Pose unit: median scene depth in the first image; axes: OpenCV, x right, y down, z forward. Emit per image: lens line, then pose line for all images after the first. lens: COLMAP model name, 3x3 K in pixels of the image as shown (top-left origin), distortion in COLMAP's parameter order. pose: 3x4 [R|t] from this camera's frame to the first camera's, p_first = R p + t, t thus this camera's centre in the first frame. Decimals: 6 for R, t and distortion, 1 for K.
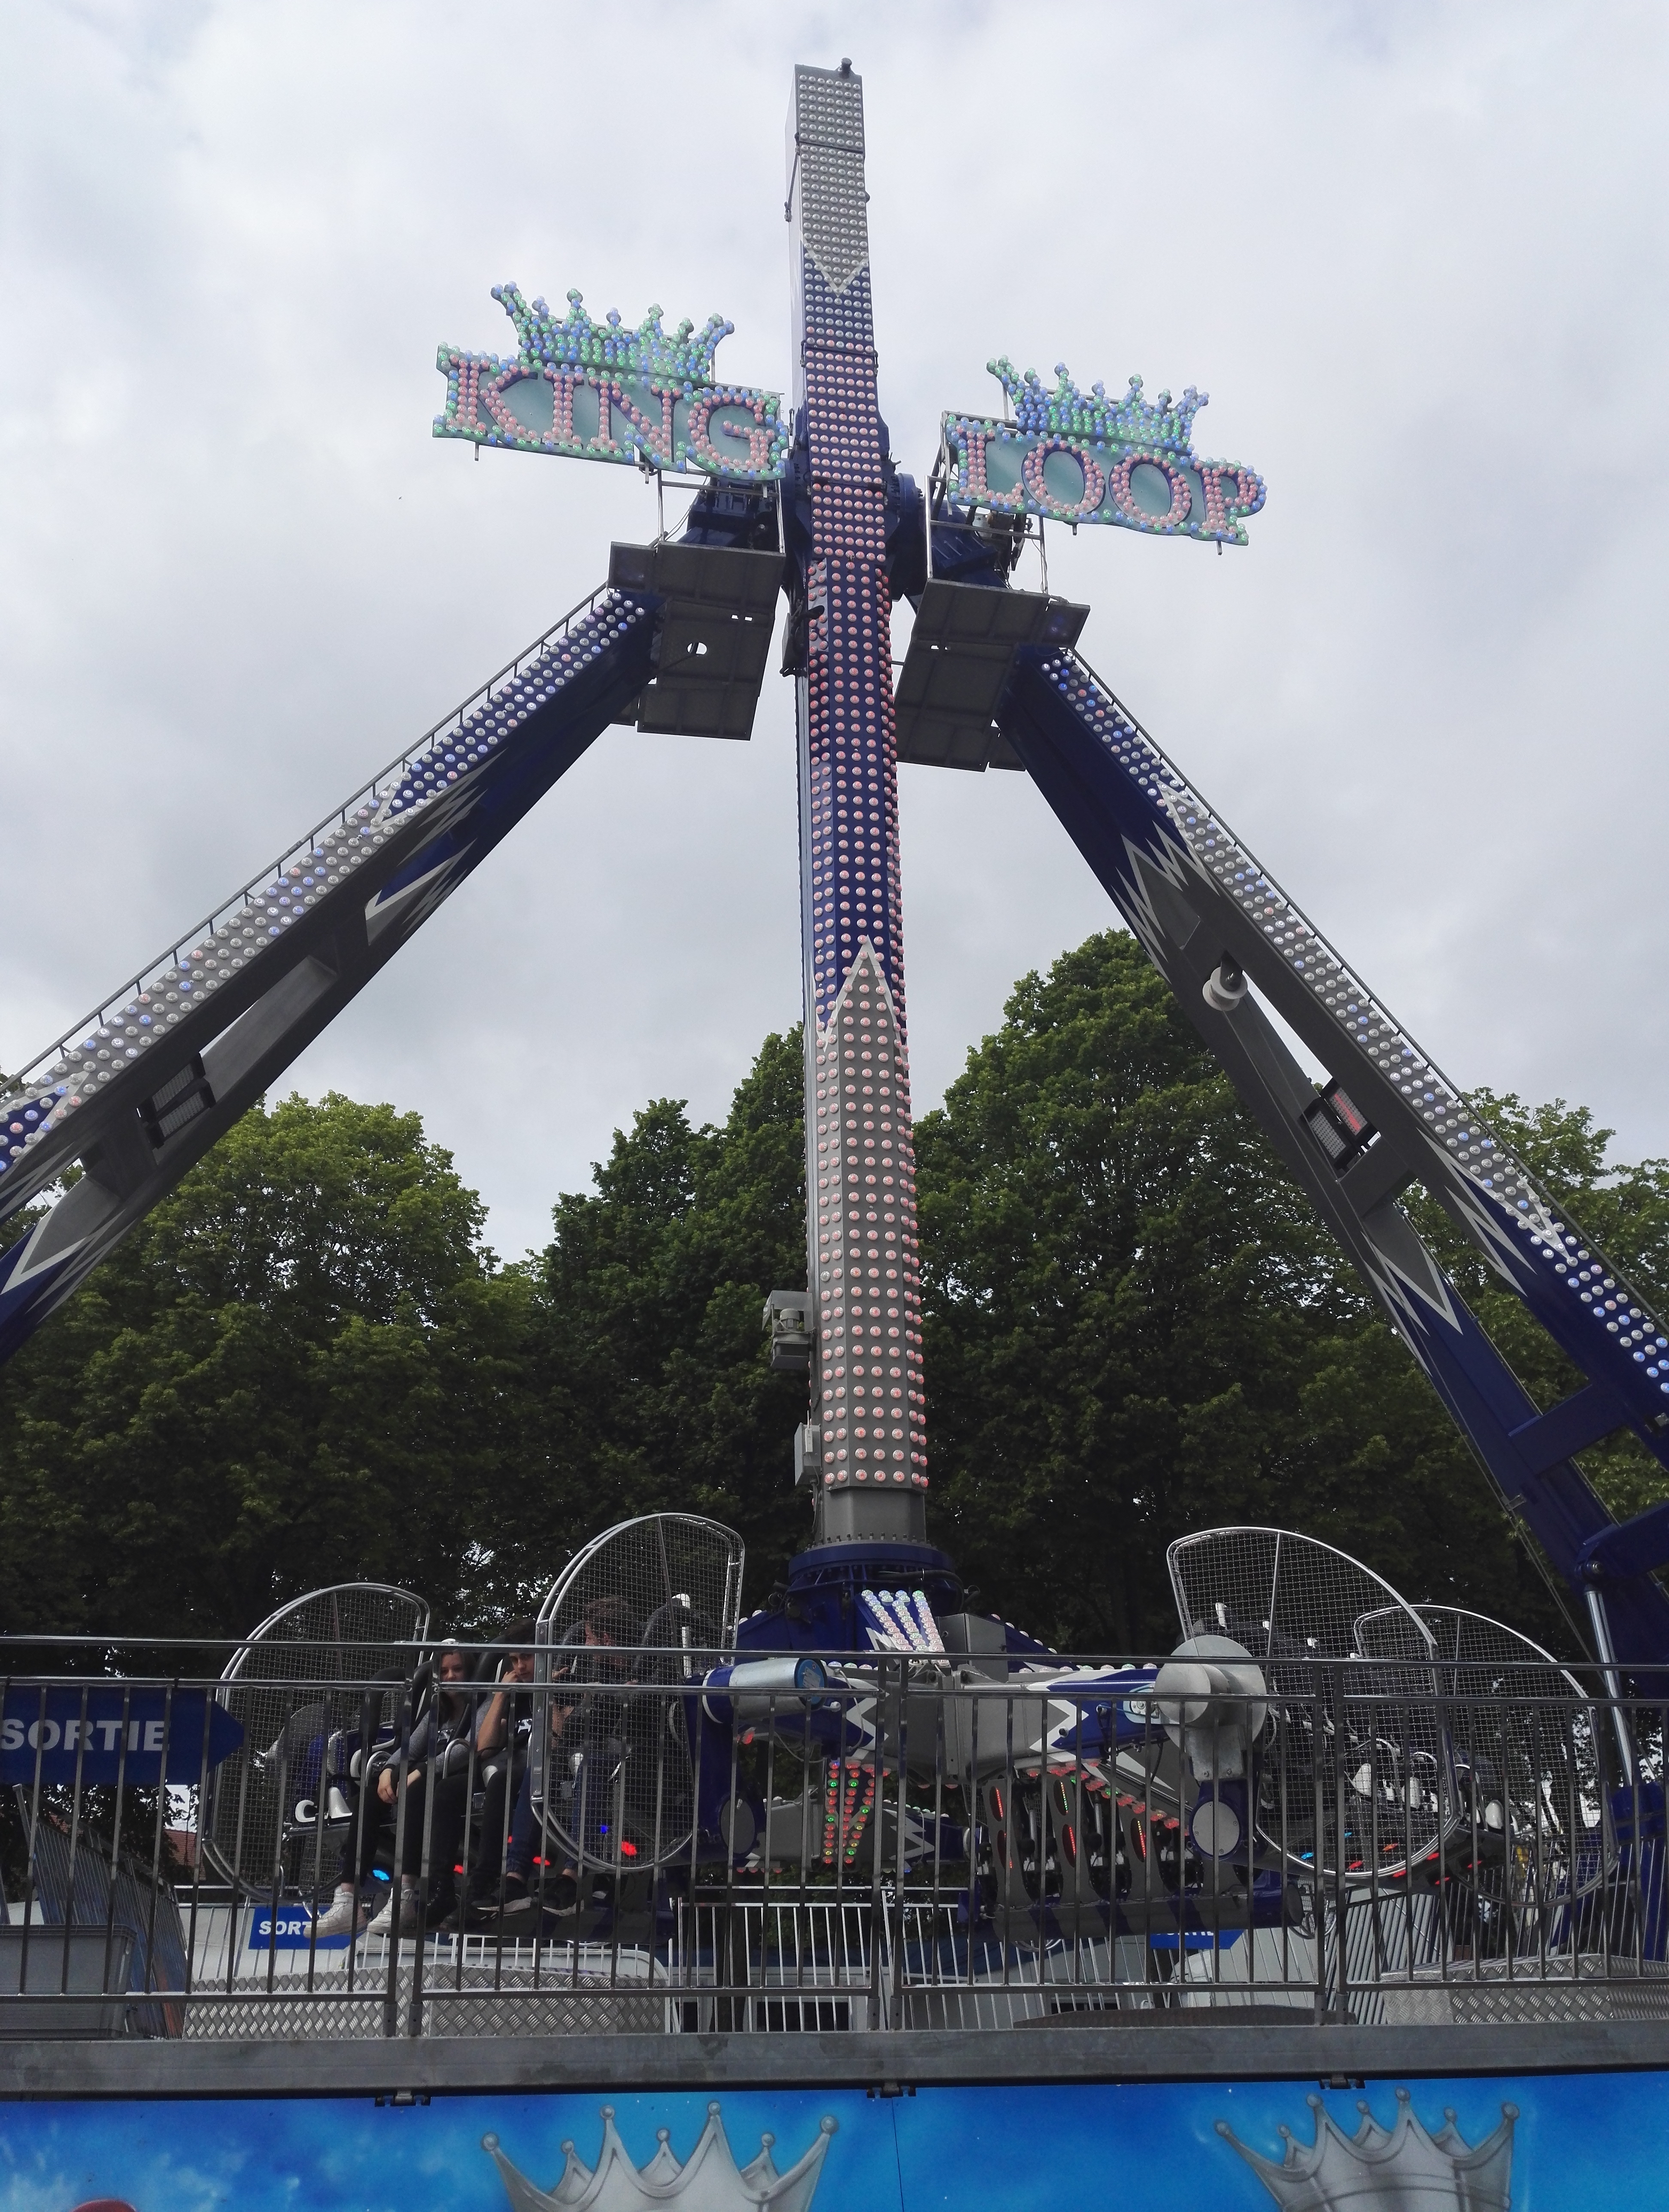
lens RADIAL K [[1777.8, 0, 834.7], [0, 1777.8, 991.9], [0, 0, 1]] dist [-0.057737, 0.076689]
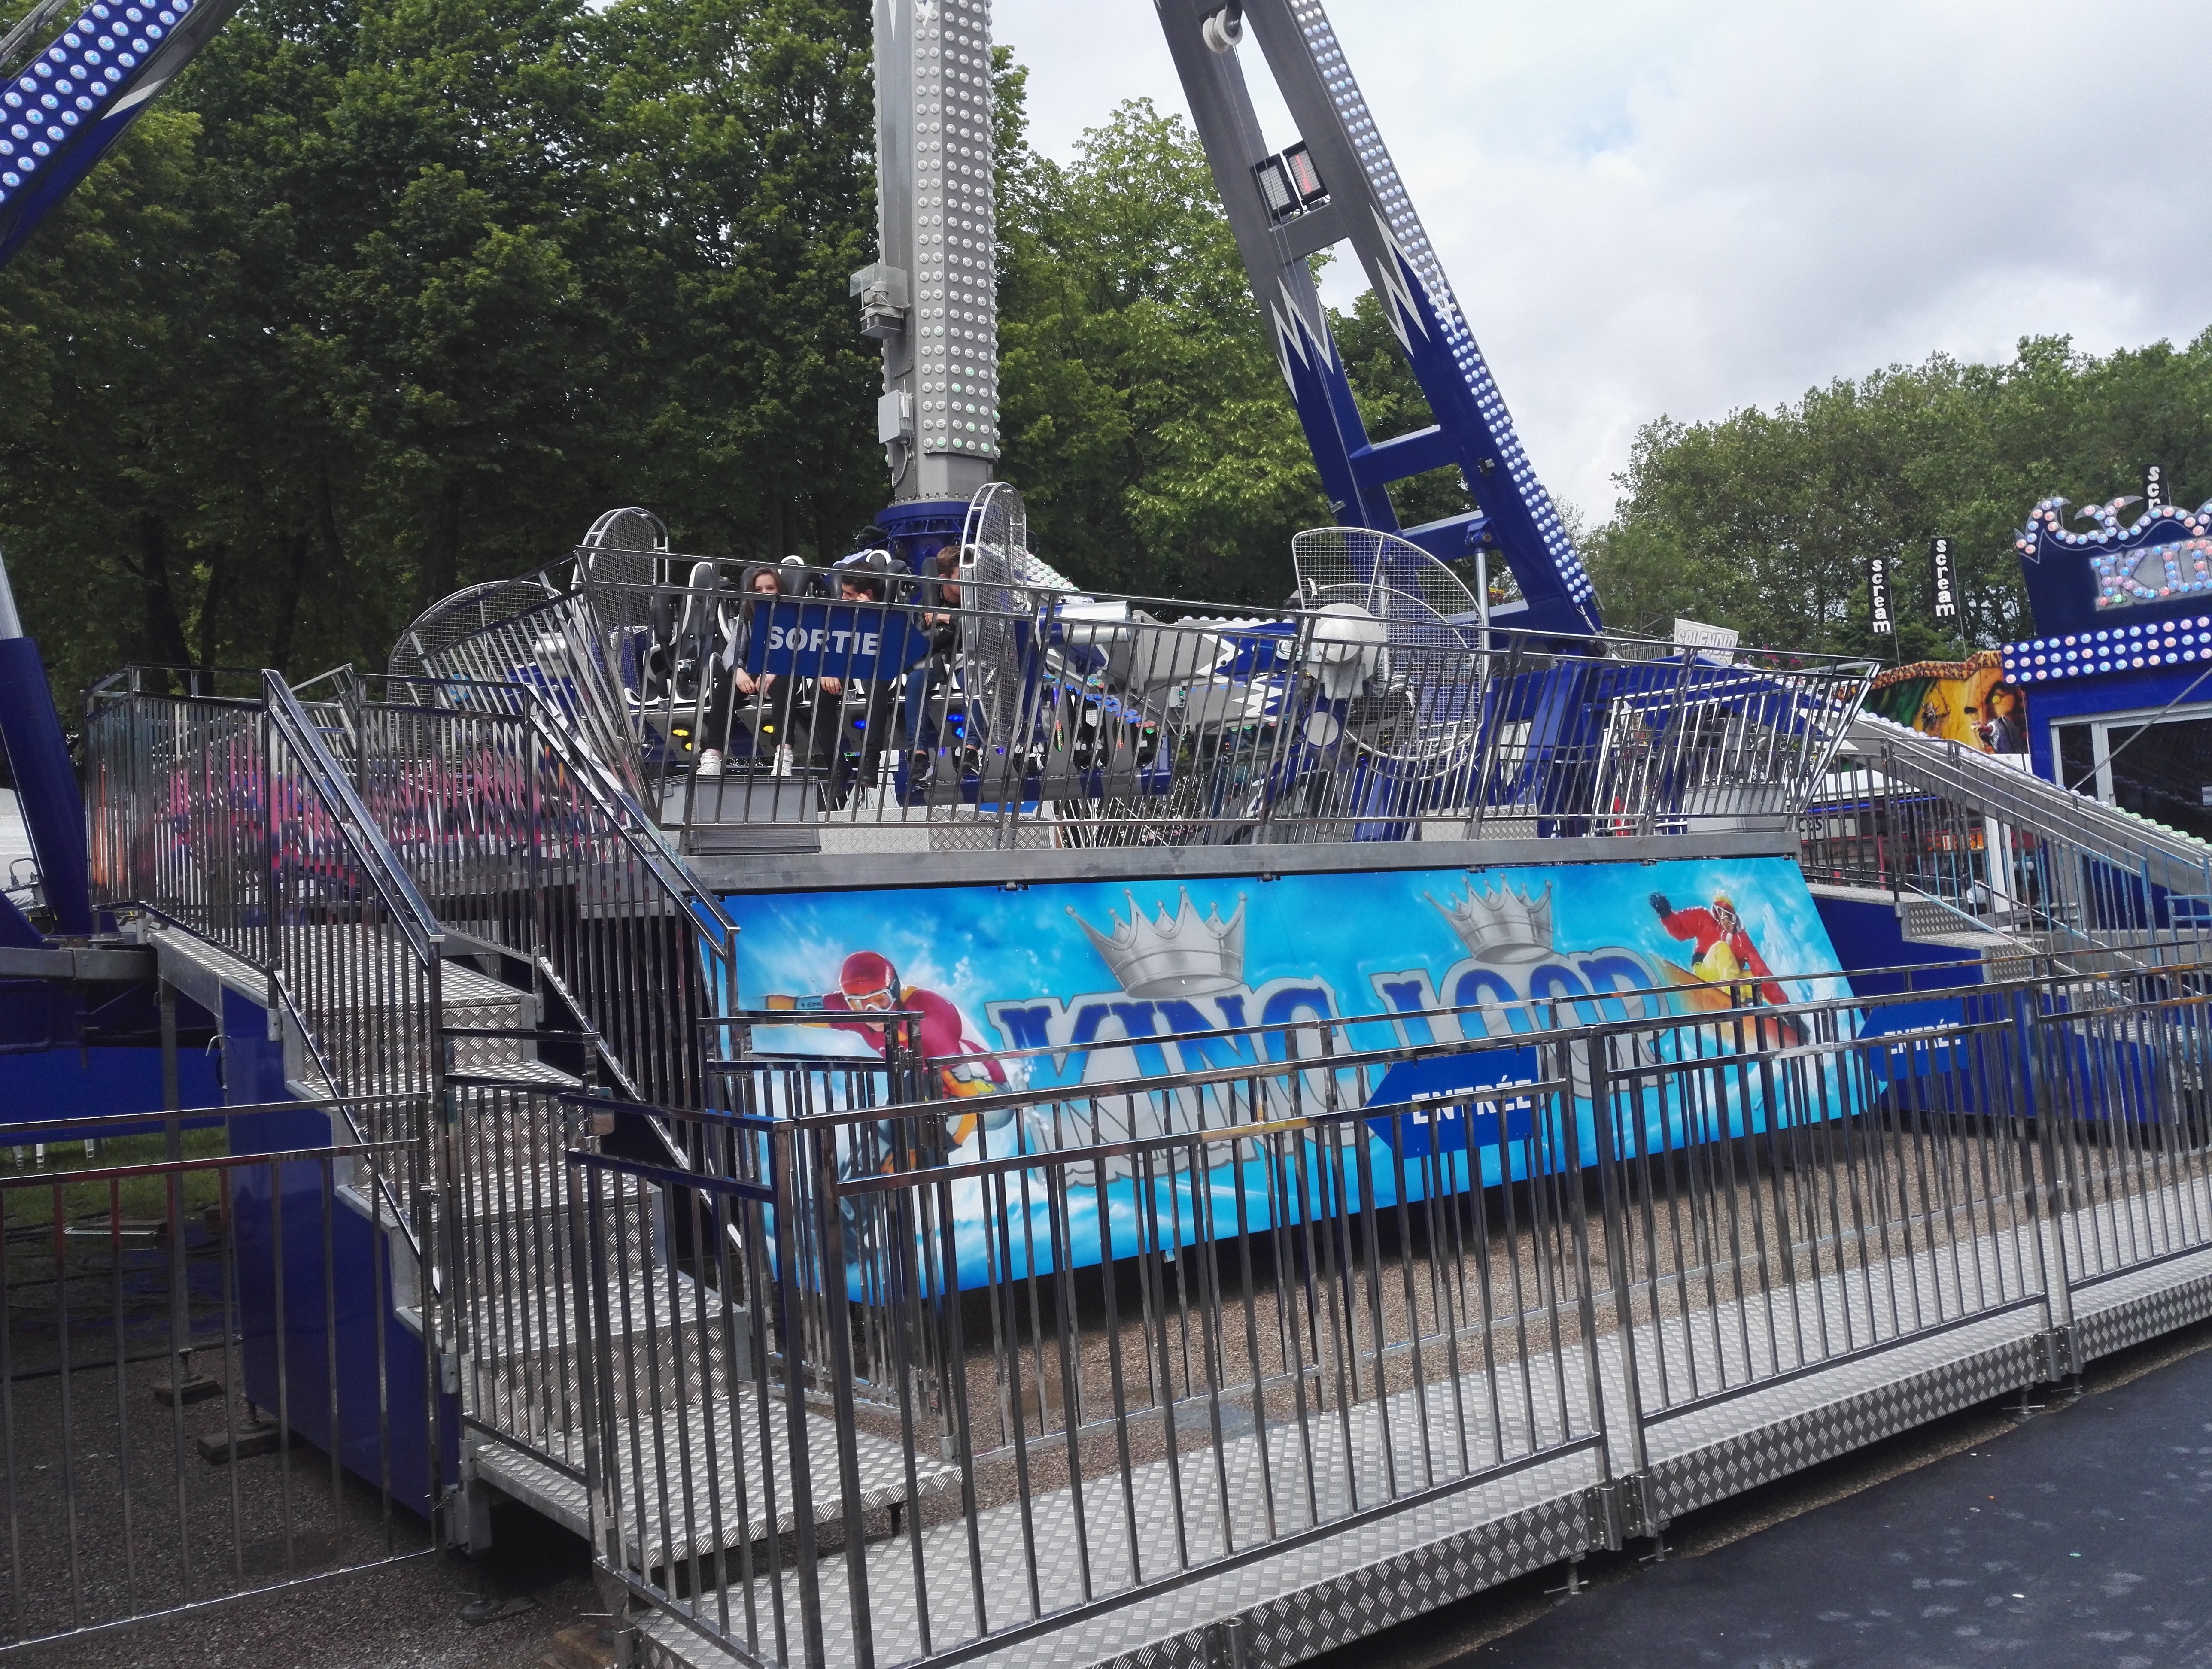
lens RADIAL K [[1864.9, 0, 1102.9], [0, 1864.9, 782.5], [0, 0, 1]] dist [0.030444, 0.209013]
pose [[0.860905, 0.008872, 0.508688, -0.527260], [-0.239040, 0.889669, 0.389035, -0.028942], [-0.449112, -0.456519, 0.768042, -0.086738]]
